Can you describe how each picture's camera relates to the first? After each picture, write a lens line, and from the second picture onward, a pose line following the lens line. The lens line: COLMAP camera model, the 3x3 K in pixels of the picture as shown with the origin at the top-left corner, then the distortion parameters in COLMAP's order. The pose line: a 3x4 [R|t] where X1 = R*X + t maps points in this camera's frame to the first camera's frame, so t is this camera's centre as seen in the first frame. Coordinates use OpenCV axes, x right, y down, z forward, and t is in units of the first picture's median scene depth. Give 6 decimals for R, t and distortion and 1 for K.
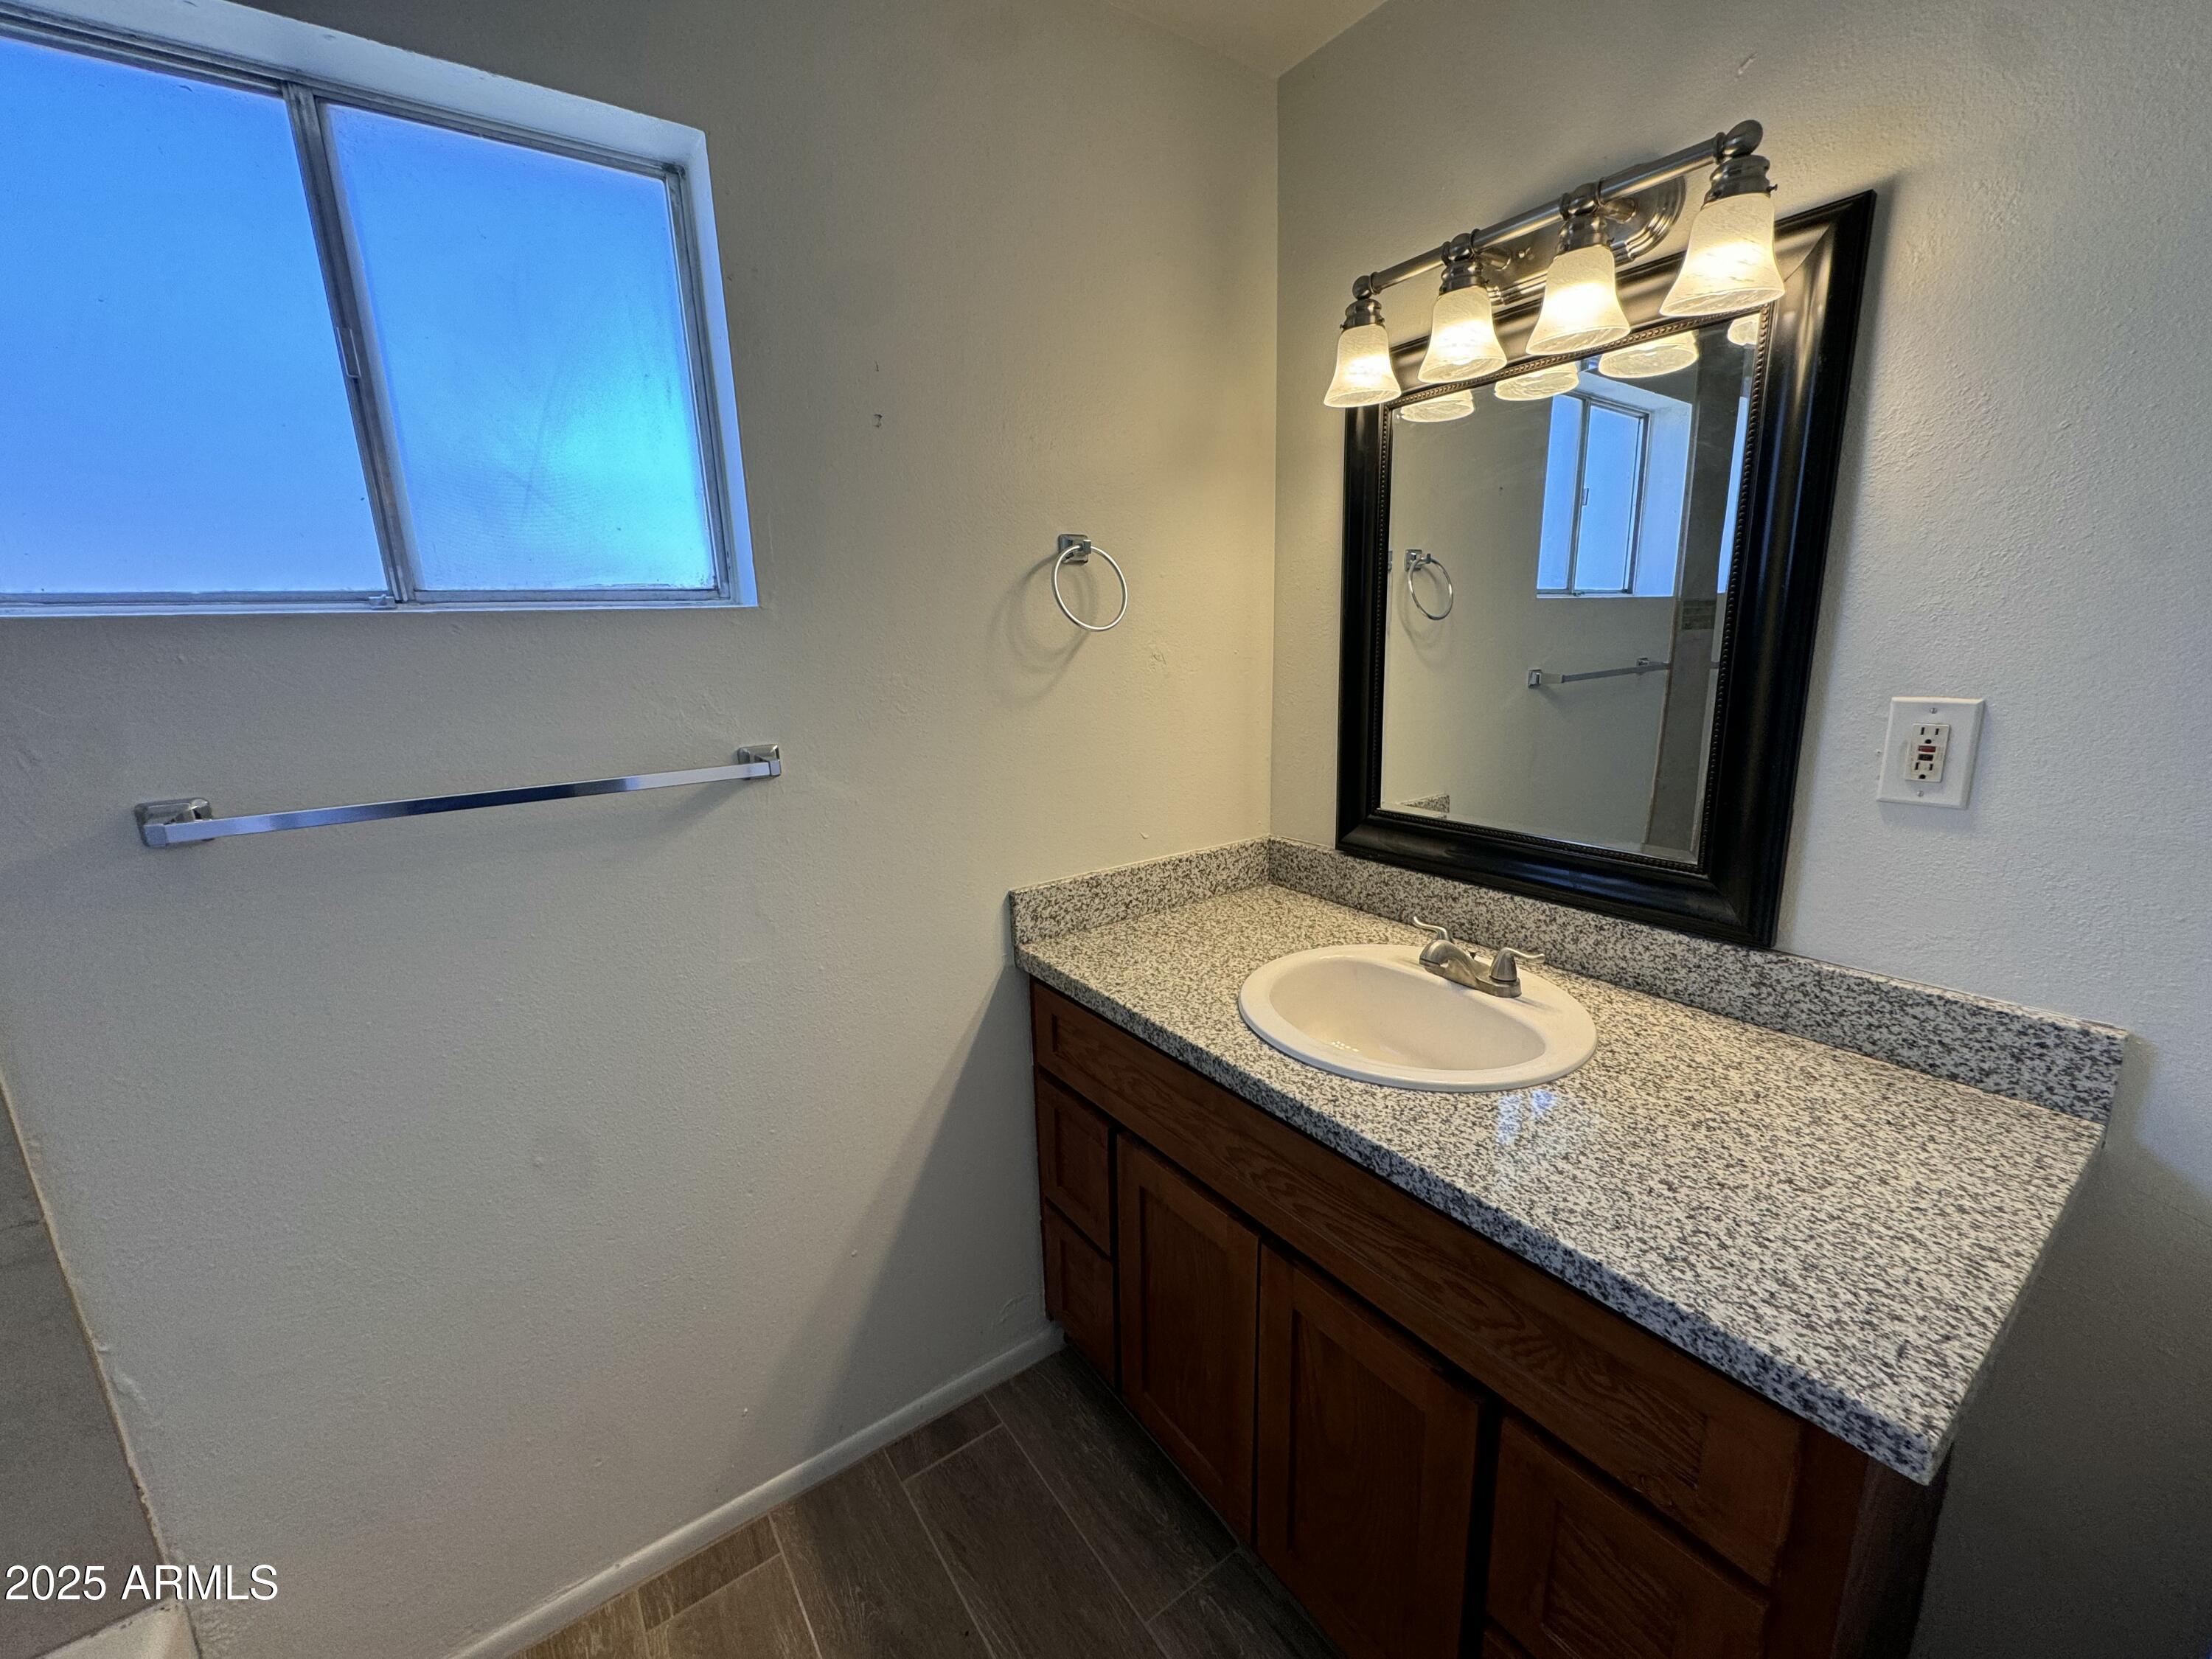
lens RADIAL K [[888.5, 0, 1104.2], [0, 888.5, 829.4], [0, 0, 1]] dist [-0.000929, -0.000132]
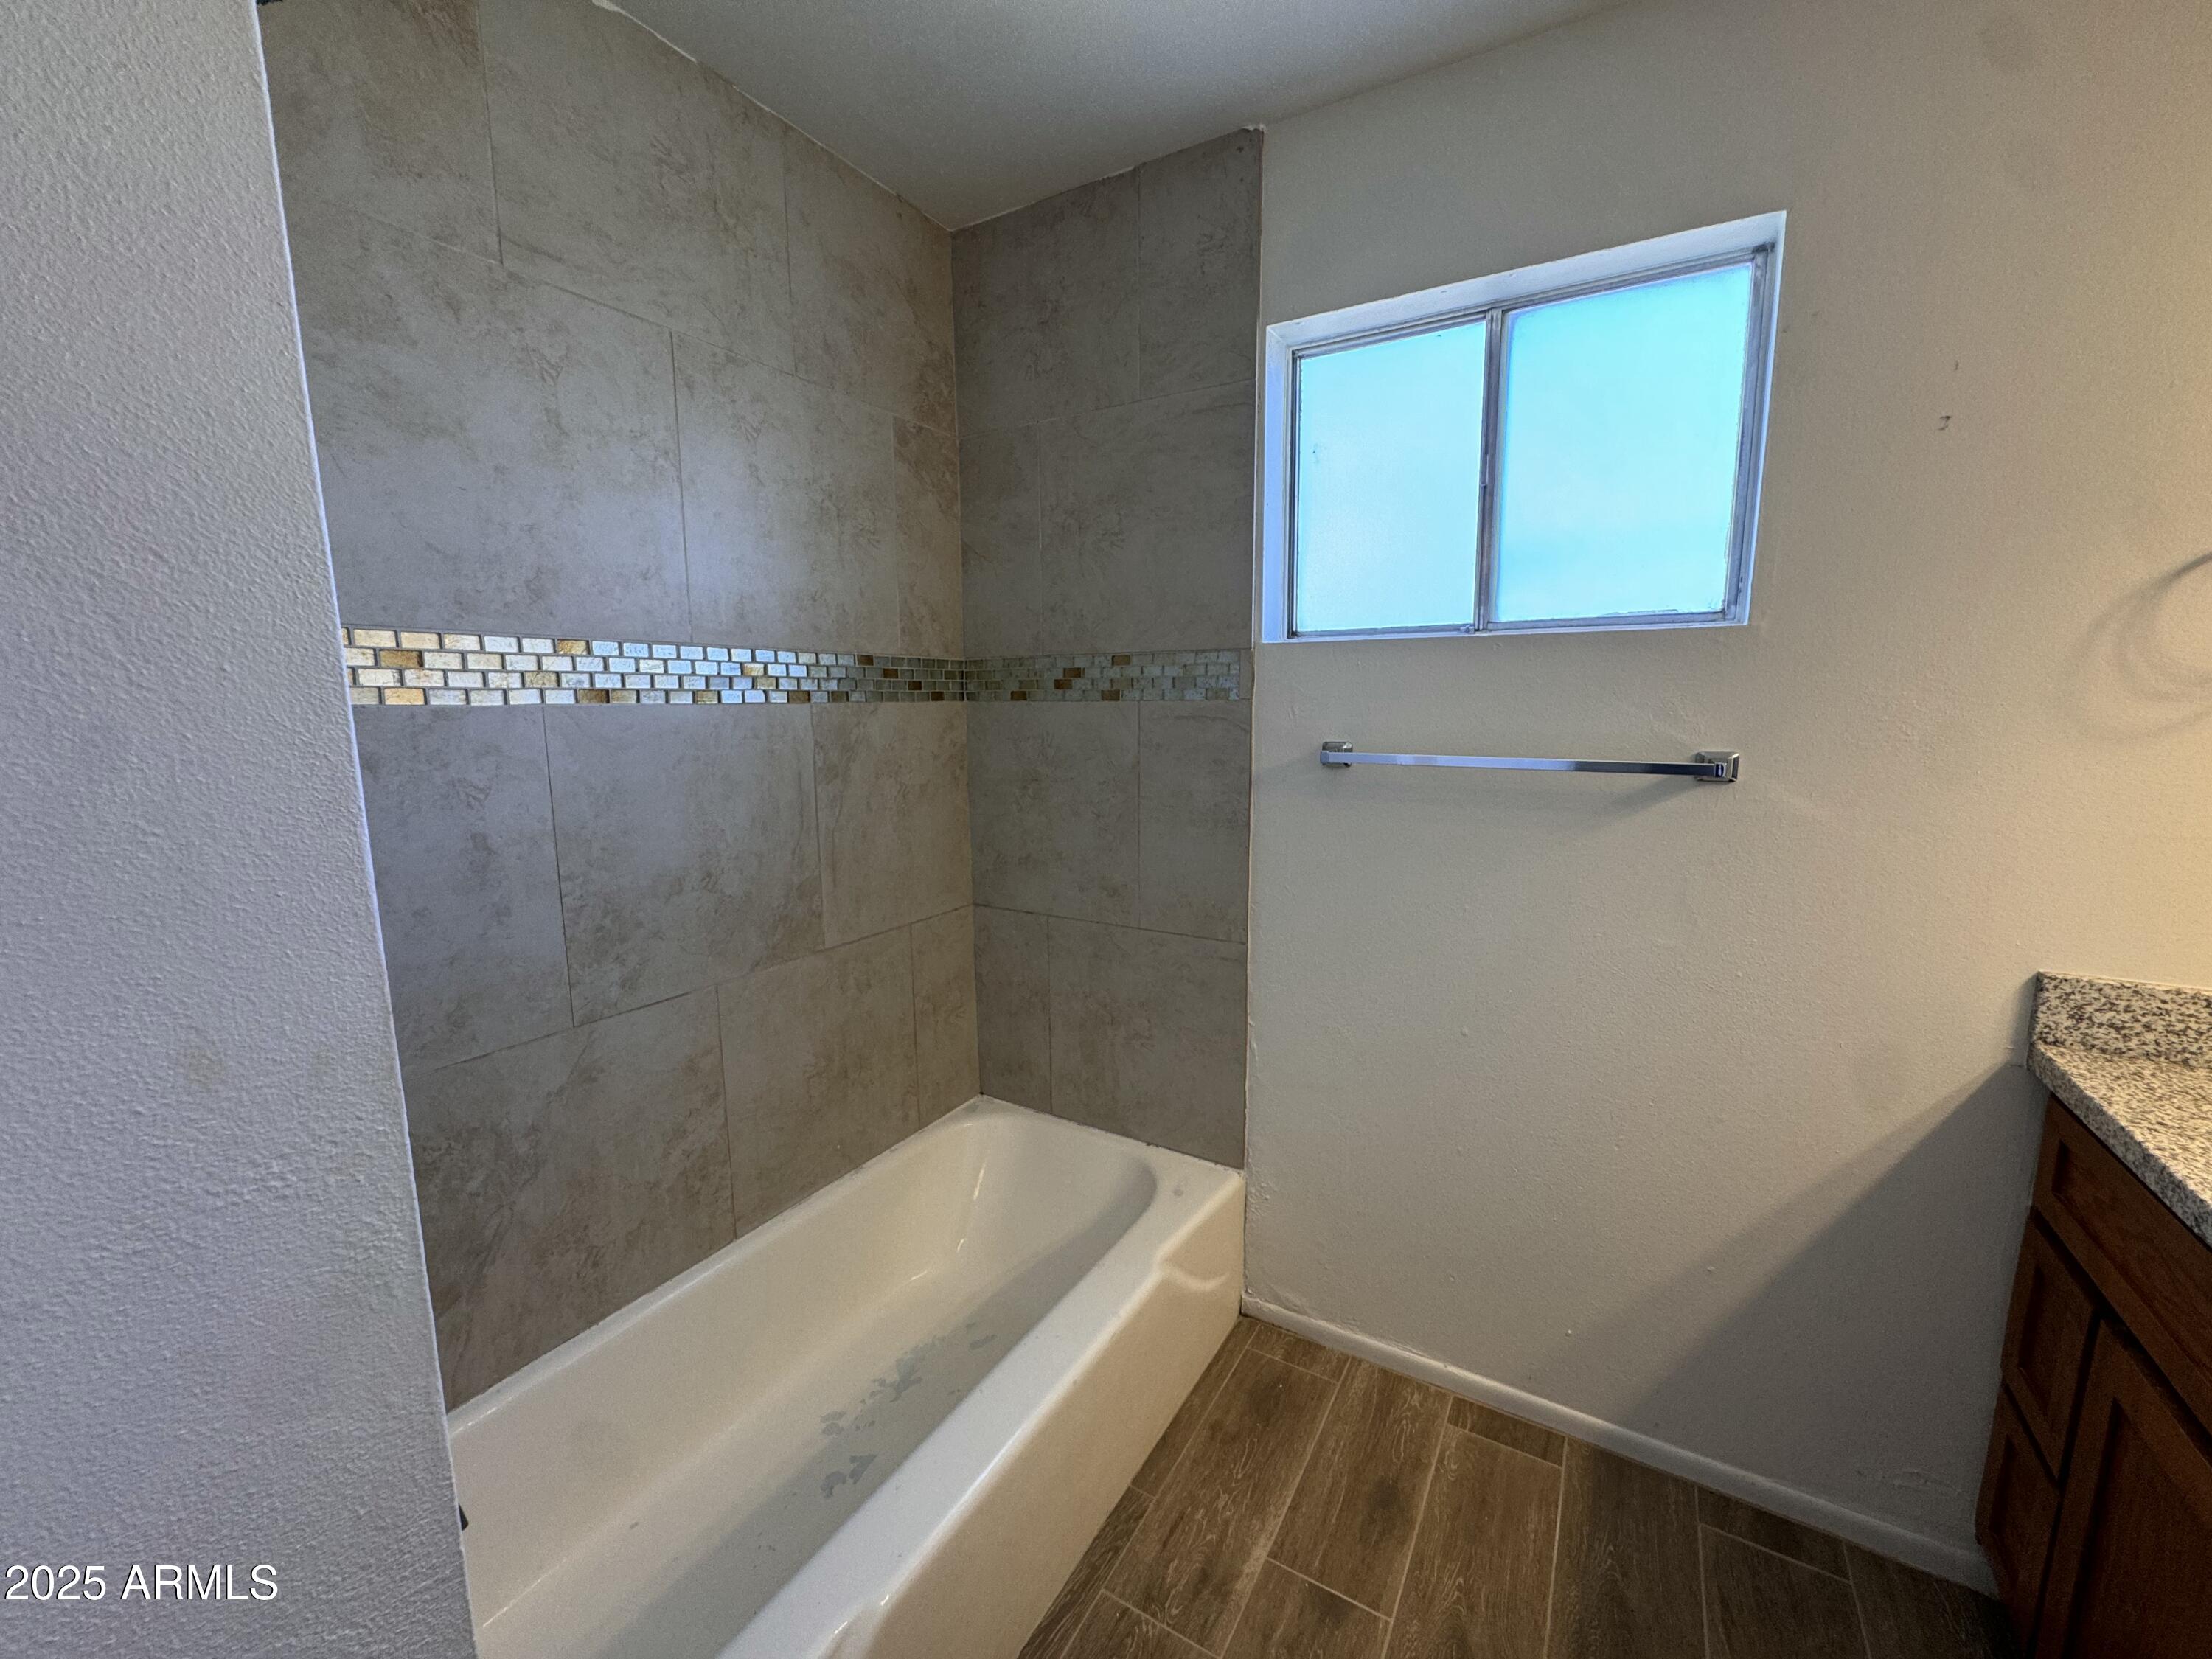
lens RADIAL K [[888.5, 0, 1104.2], [0, 888.5, 829.4], [0, 0, 1]] dist [-0.000929, -0.000132]
pose [[0.403595, 0.165047, -0.899928, 0.278011], [-0.208614, 0.974286, 0.085127, 0.058222], [0.890837, 0.153381, 0.427648, -0.114655]]
